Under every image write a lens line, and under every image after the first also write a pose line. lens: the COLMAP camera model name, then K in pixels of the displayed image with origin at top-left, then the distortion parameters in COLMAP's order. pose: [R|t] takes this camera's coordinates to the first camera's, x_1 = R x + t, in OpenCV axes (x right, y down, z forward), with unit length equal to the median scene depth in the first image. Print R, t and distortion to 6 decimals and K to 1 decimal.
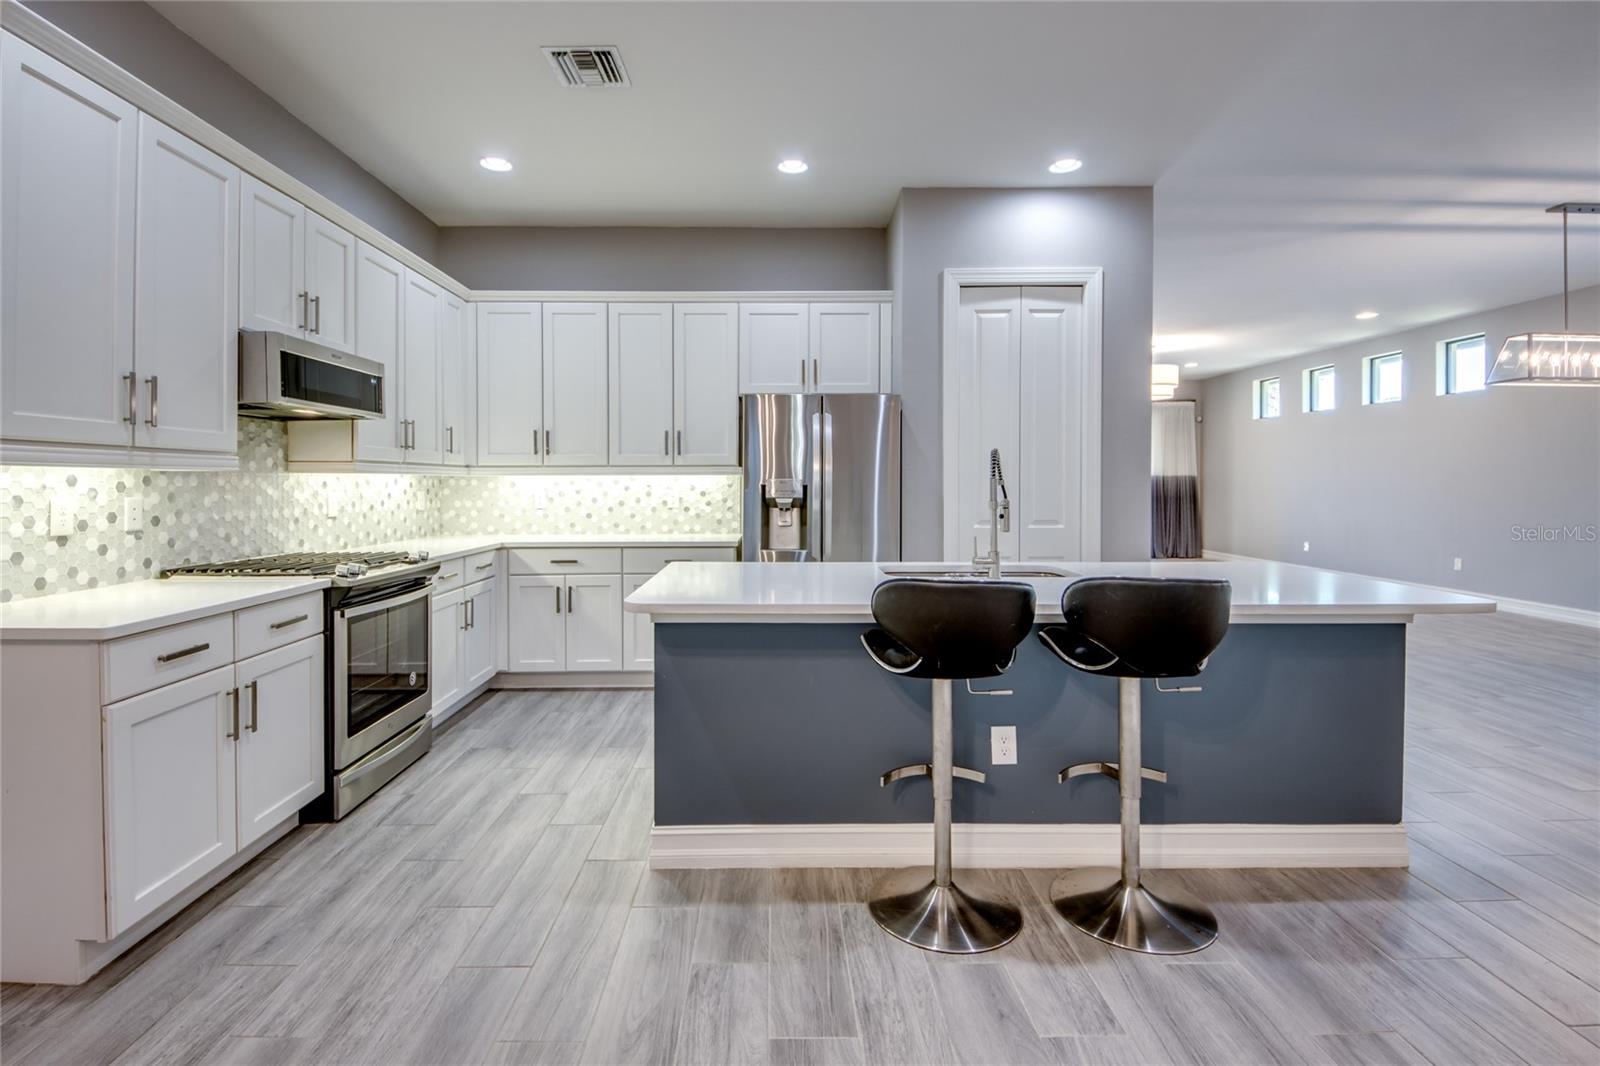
lens RADIAL K [[749.0, 0, 792.9], [0, 749.0, 488.9], [0, 0, 1]] dist [0.028174, -0.029453]
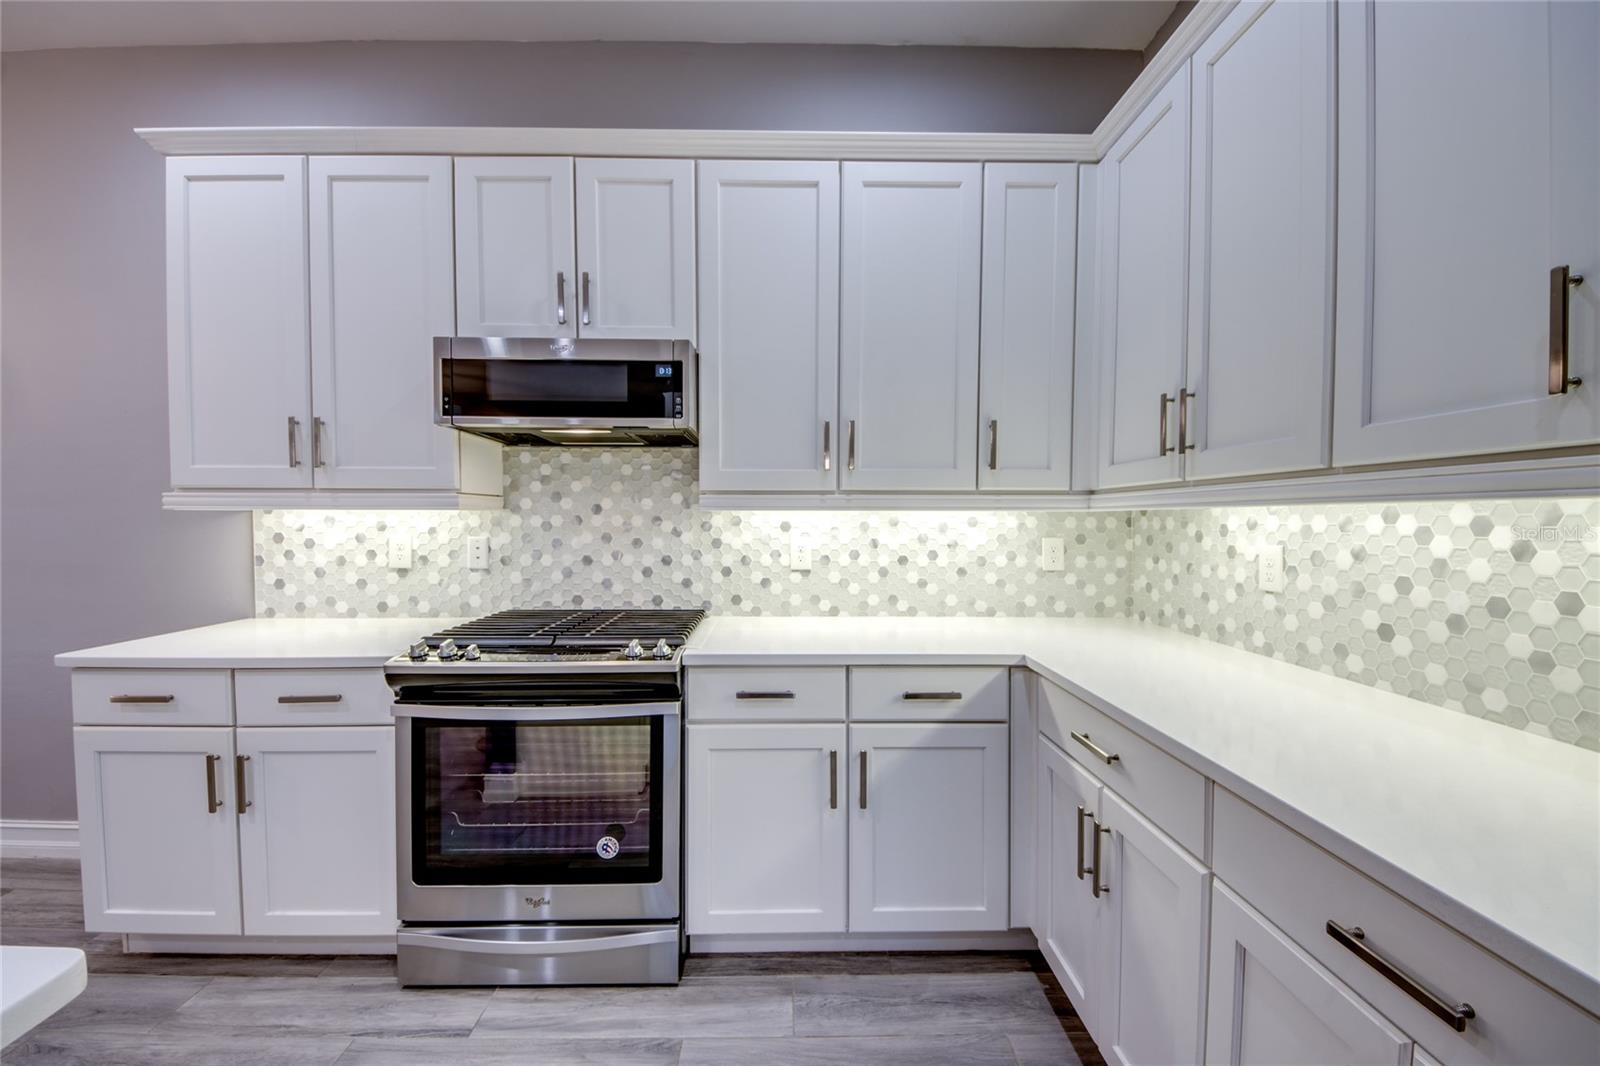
lens RADIAL K [[614.1, 0, 801.7], [0, 614.1, 537.9], [0, 0, 1]] dist [0.025699, -0.020778]
pose [[-0.002822, 0.032551, -0.999466, -0.012819], [-0.010398, 0.999415, 0.032578, -0.013330], [0.999942, 0.010484, -0.002482, 0.980418]]
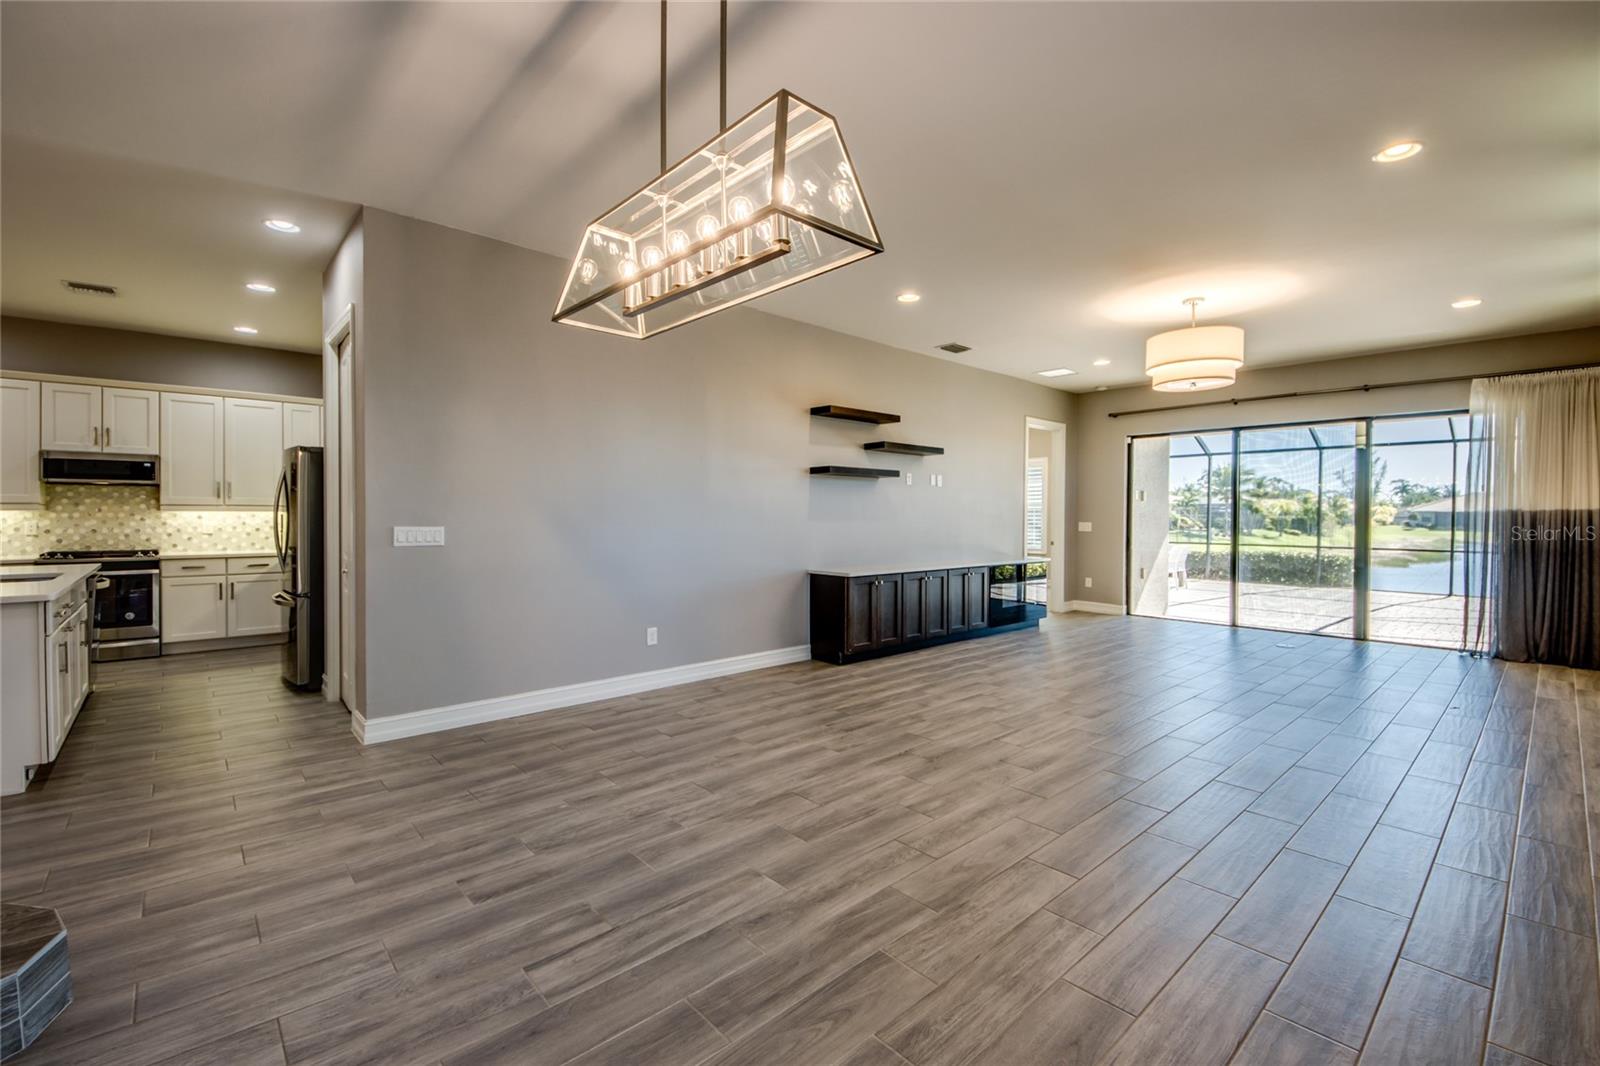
lens RADIAL K [[666.6, 0, 800.2], [0, 666.6, 523.7], [0, 0, 1]] dist [0.030599, -0.021641]
pose [[0.655811, 0.014479, -0.754787, 1.660150], [-0.011263, 0.999892, 0.009395, -0.021503], [0.754841, 0.002340, 0.655903, 0.991848]]
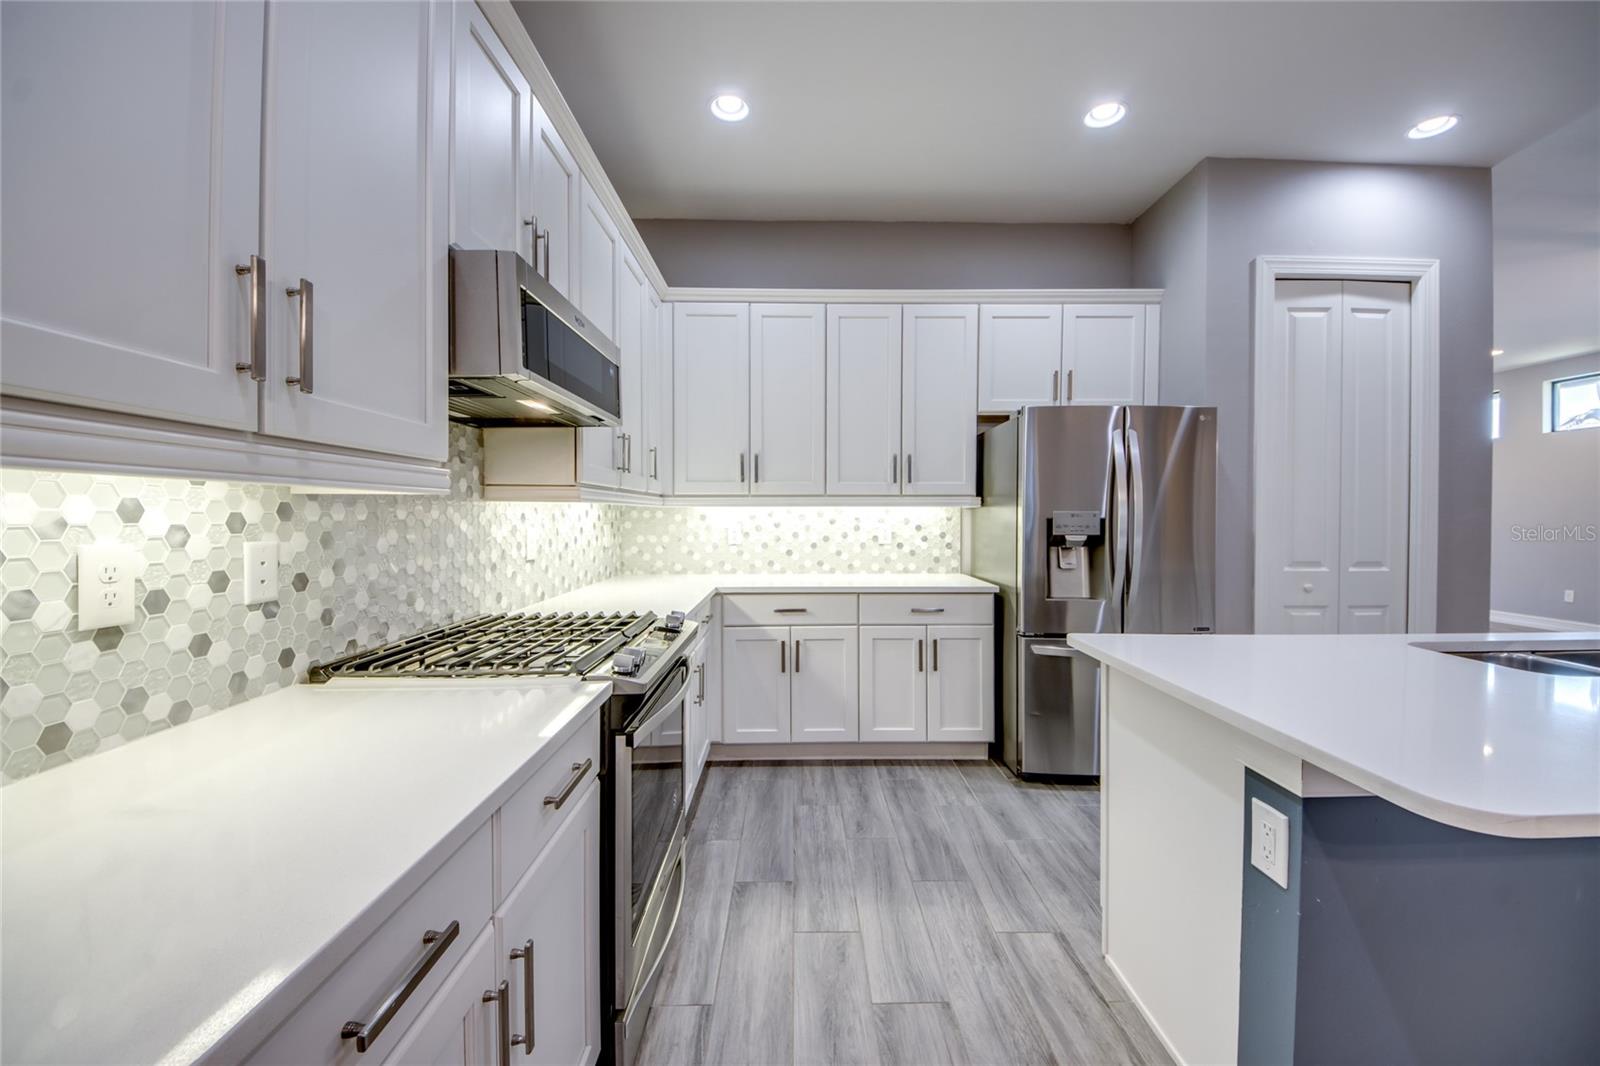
lens RADIAL K [[613.2, 0, 818.1], [0, 613.2, 523.3], [0, 0, 1]] dist [0.026123, -0.020946]
pose [[0.999916, 0.002388, 0.012717, -0.322452], [-0.002461, 0.999981, 0.005687, -0.003789], [-0.012703, -0.005718, 0.999903, 0.368688]]
